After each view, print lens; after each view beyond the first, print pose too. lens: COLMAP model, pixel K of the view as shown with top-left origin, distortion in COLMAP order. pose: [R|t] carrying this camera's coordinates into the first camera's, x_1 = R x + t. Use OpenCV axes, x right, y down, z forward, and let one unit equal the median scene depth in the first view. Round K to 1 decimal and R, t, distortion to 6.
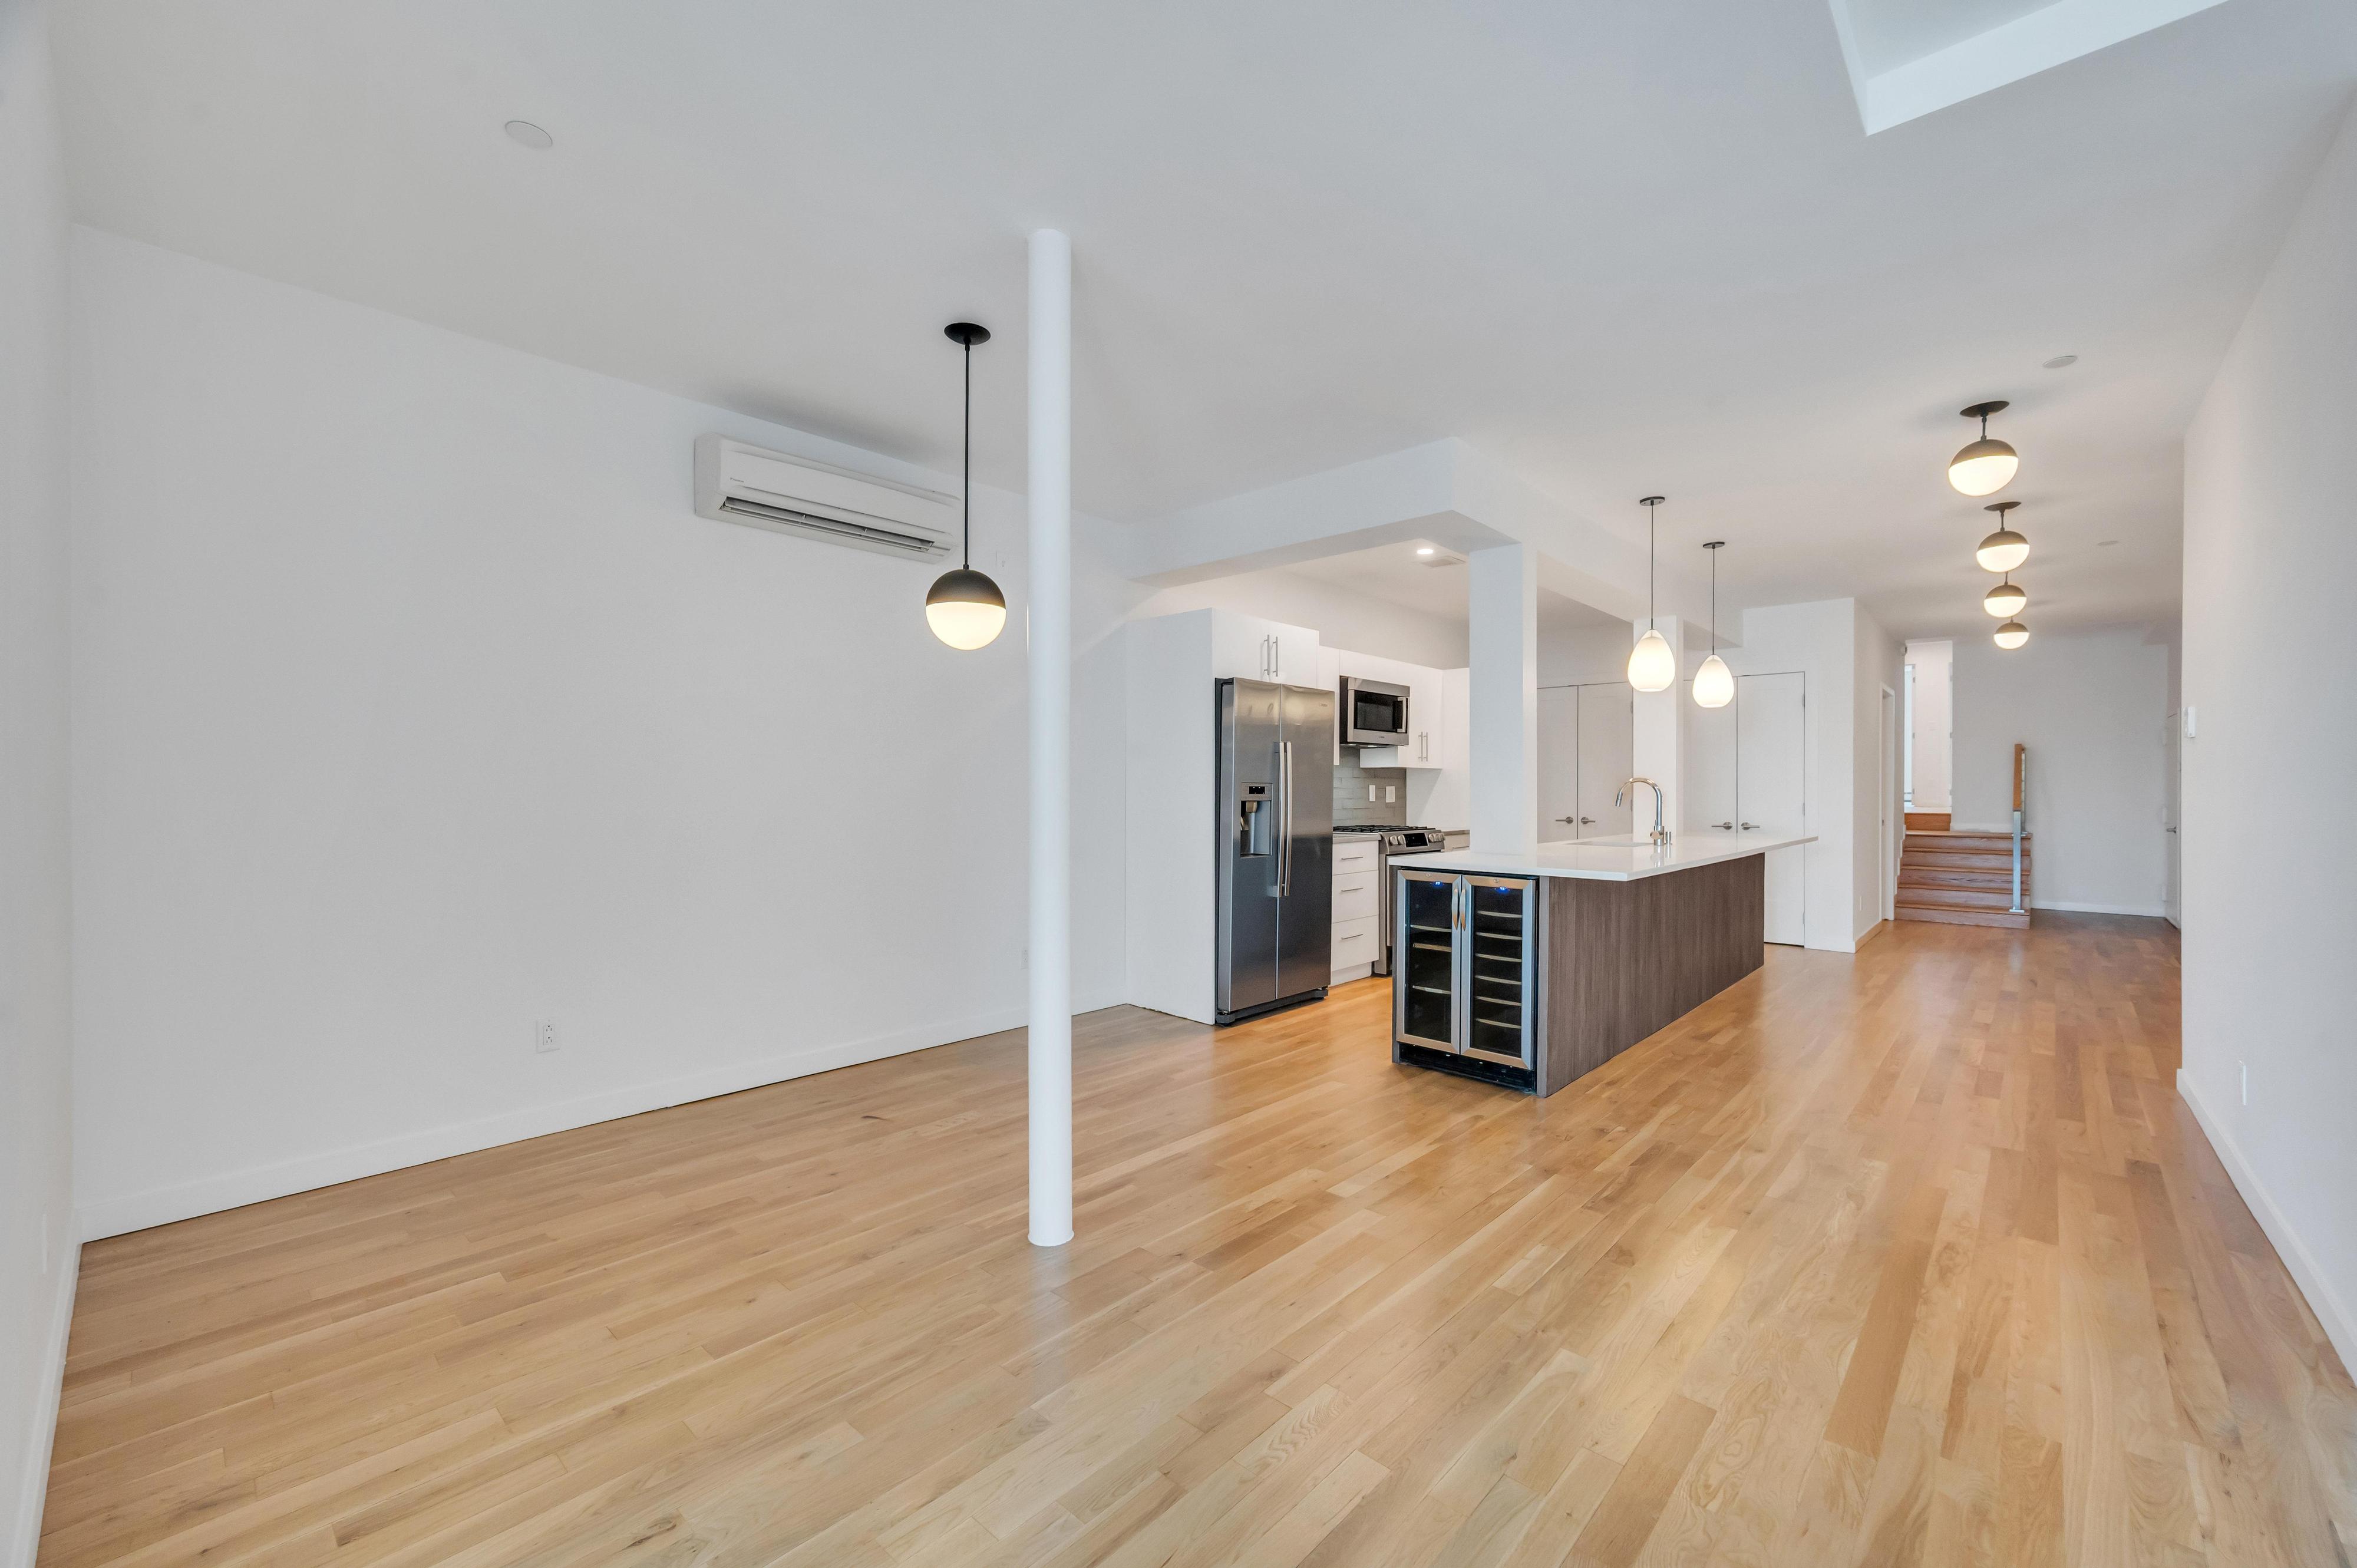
lens RADIAL K [[941.2, 0, 1175.6], [0, 941.2, 779.8], [0, 0, 1]] dist [0.001031, 0.000378]
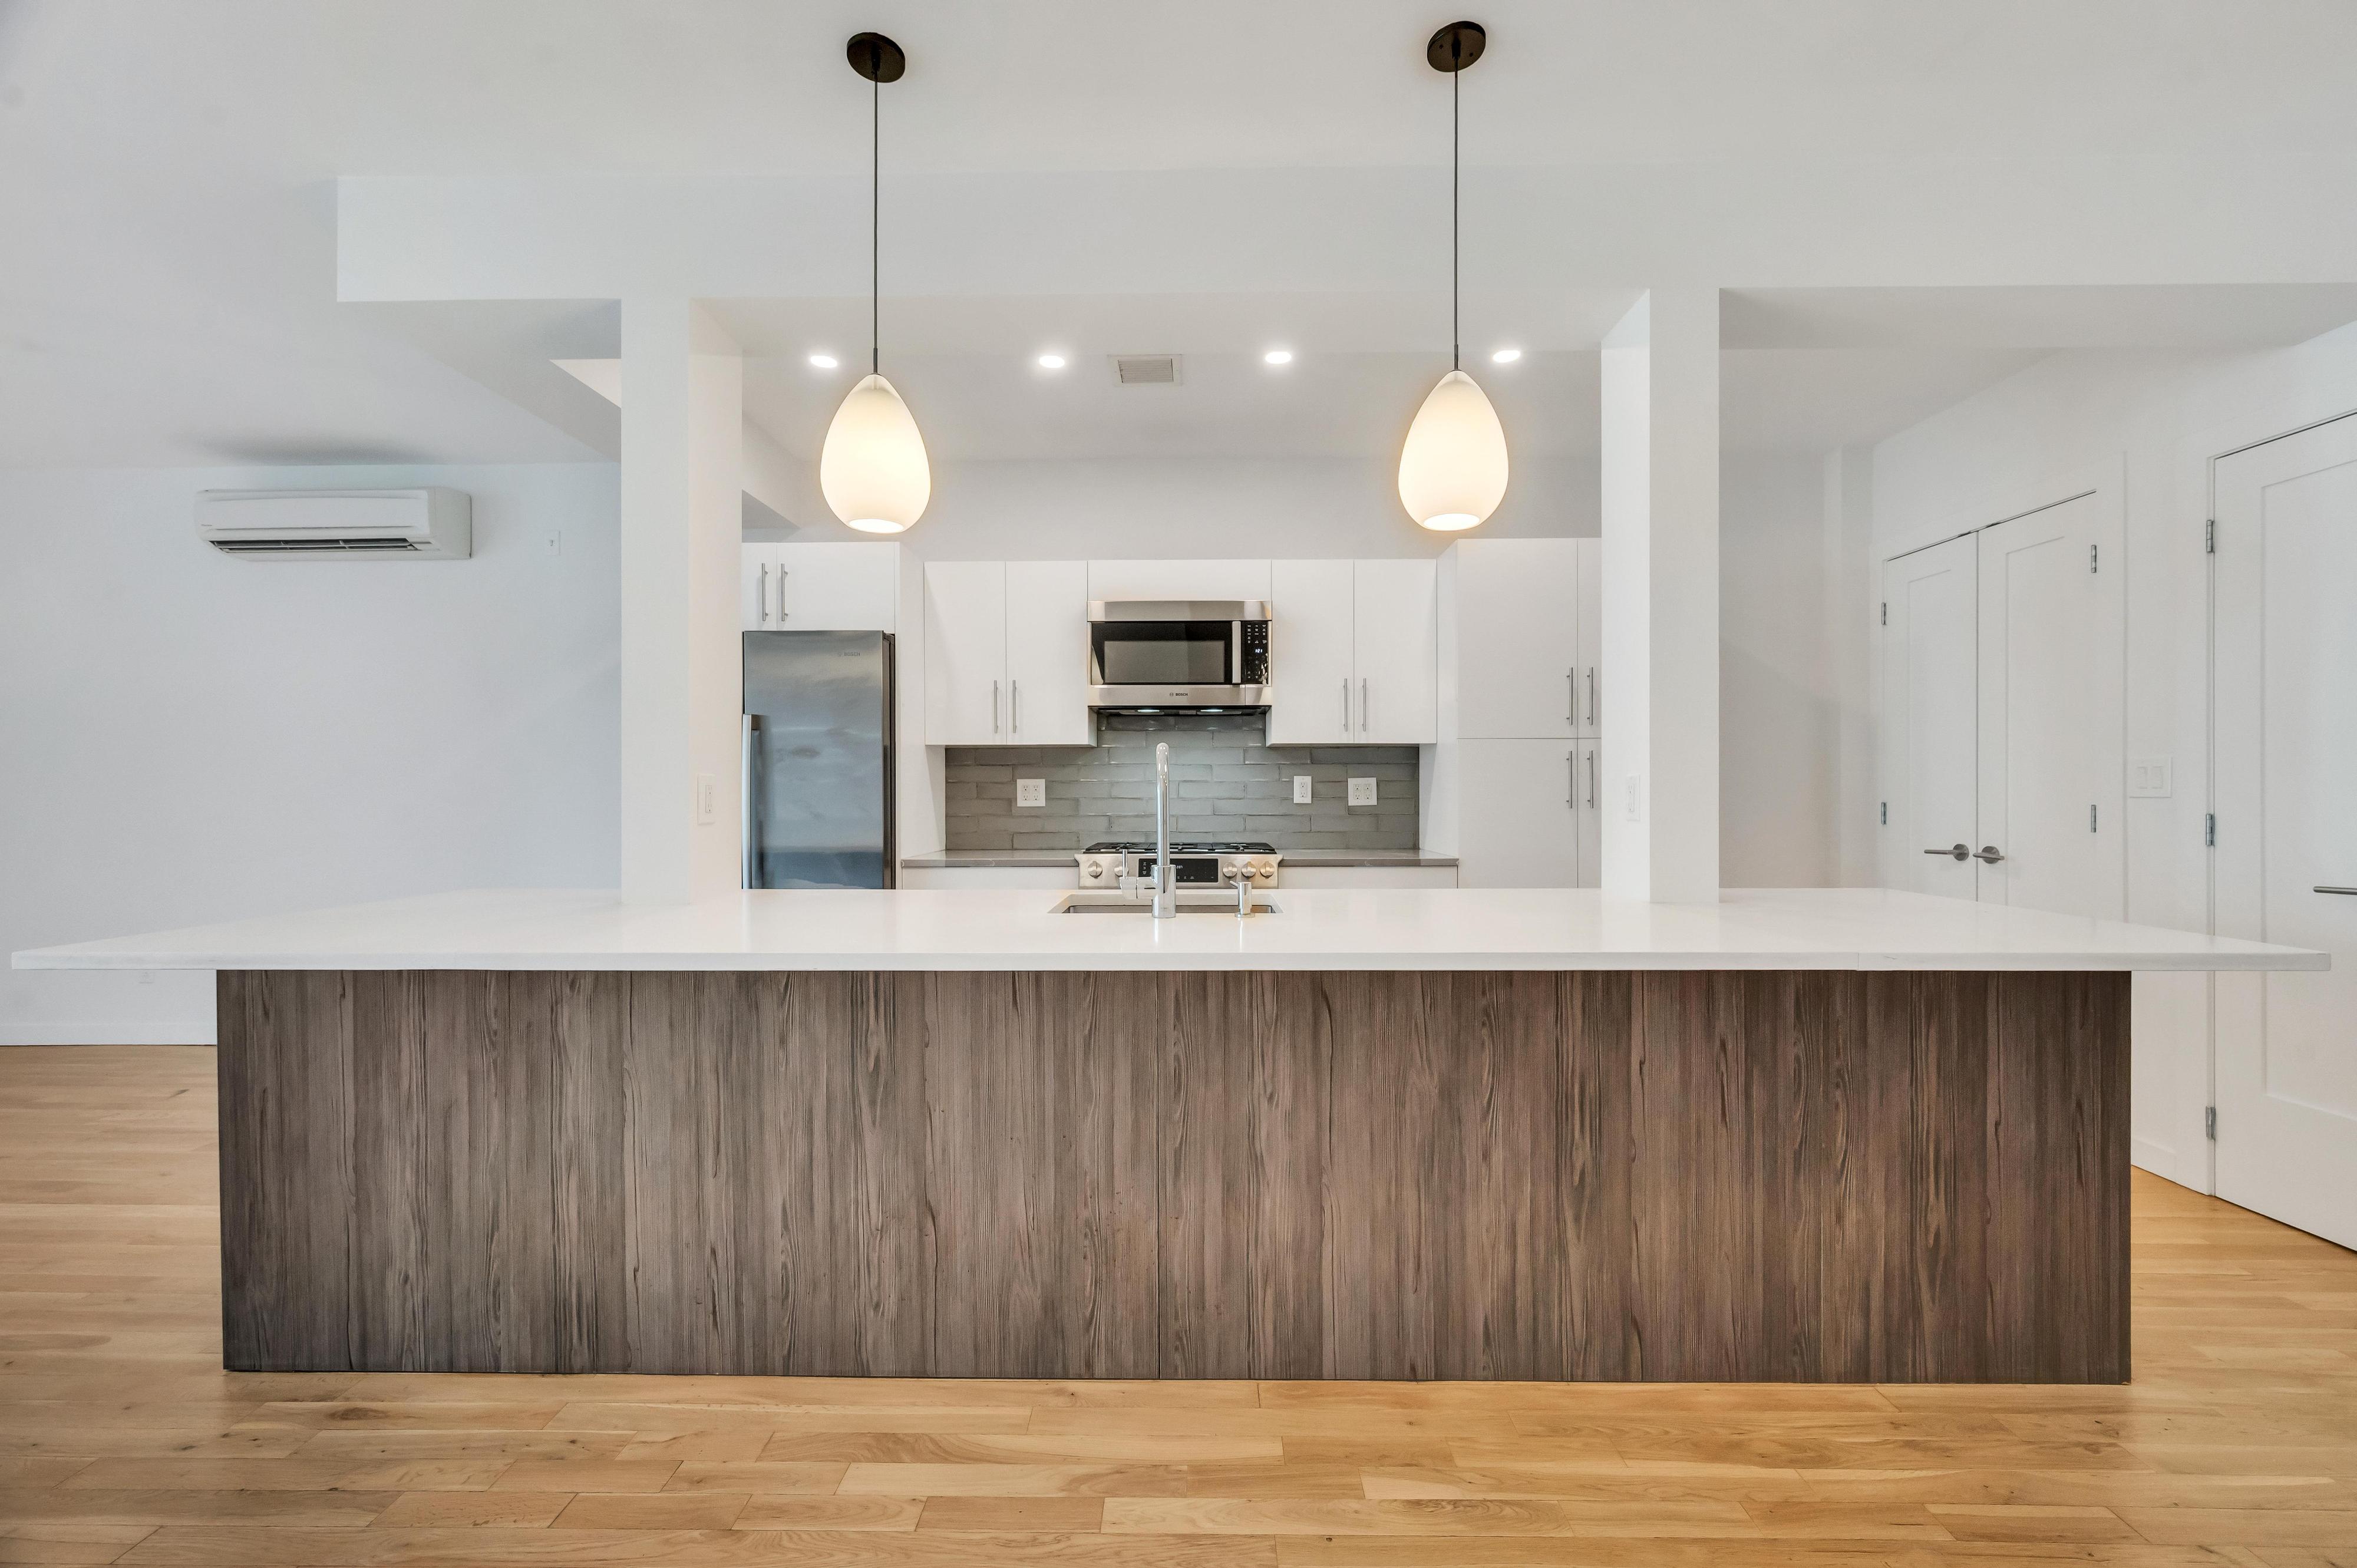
lens RADIAL K [[941.2, 0, 1175.1], [0, 941.2, 789.5], [0, 0, 1]] dist [0.001031, 0.000378]
pose [[0.669487, -0.012080, -0.742726, 0.610269], [0.007595, 0.999927, -0.009418, 0.019320], [0.742785, 0.000664, 0.669529, 0.547342]]
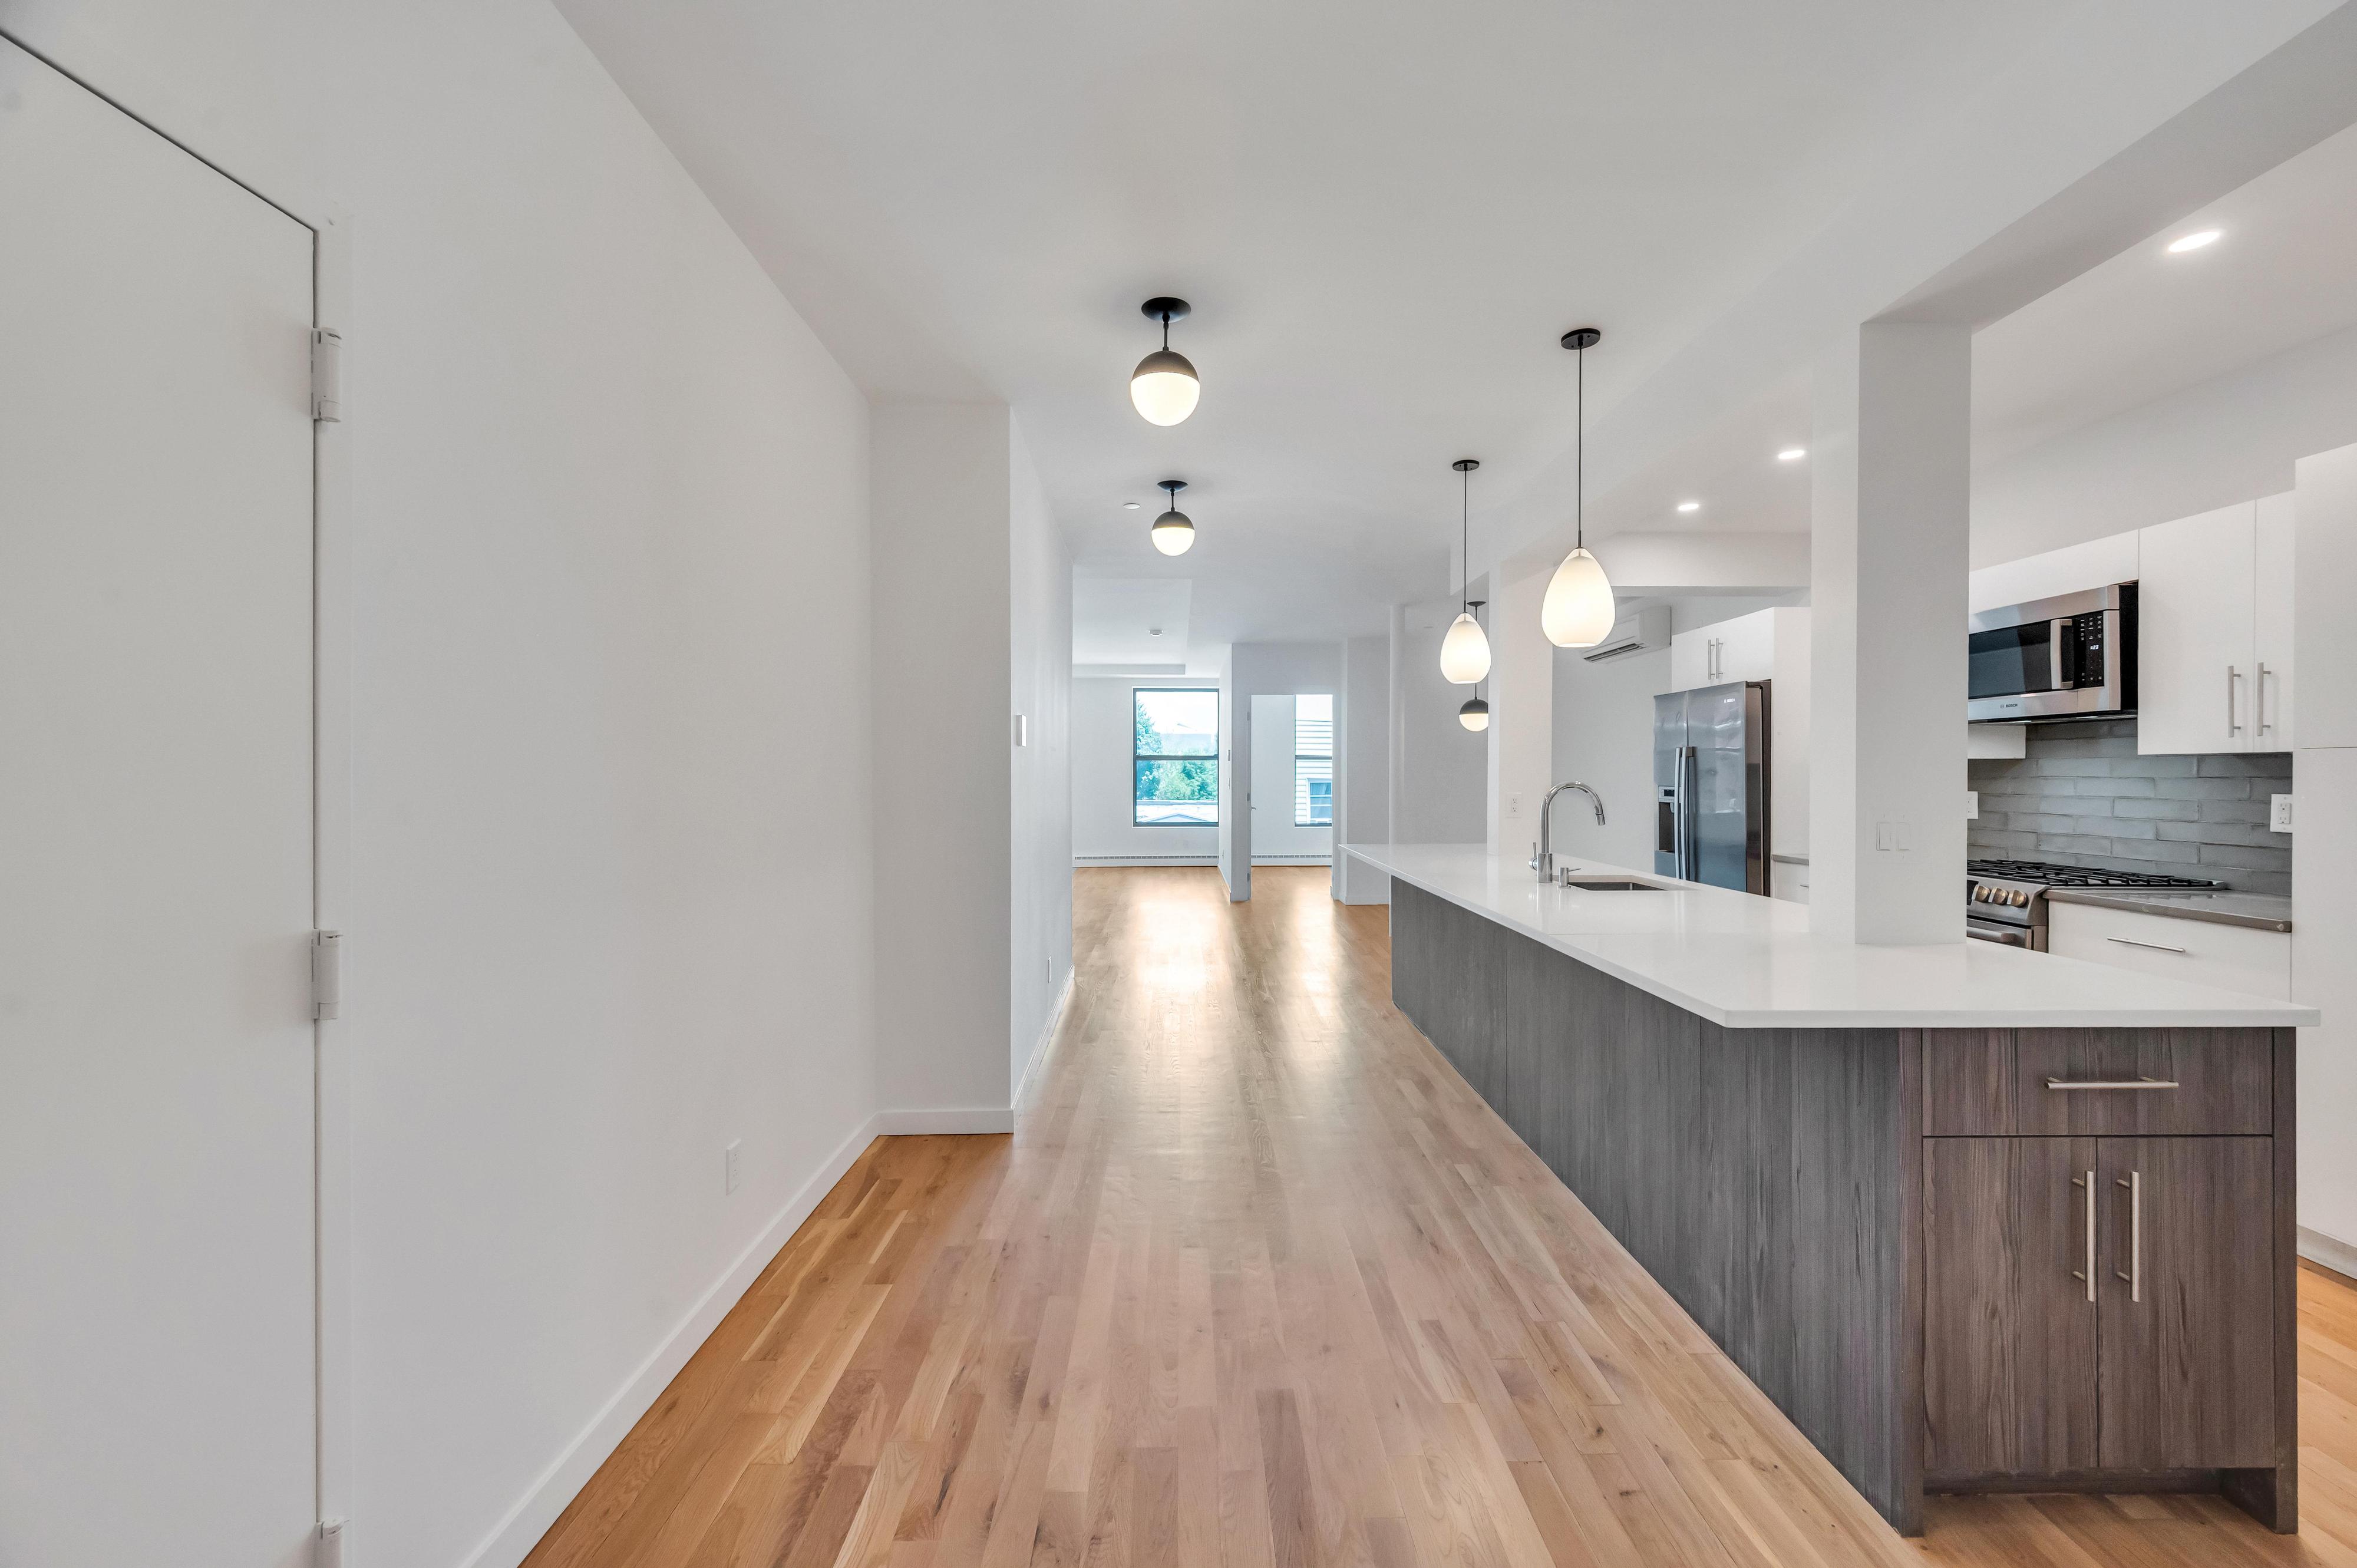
lens RADIAL K [[941.2, 0, 1171.1], [0, 941.2, 780.3], [0, 0, 1]] dist [0.001031, 0.000378]
pose [[-0.740930, -0.005905, -0.671556, 0.885635], [-0.006982, 0.999975, -0.001089, 0.003218], [0.671545, 0.003882, -0.740953, 0.987737]]
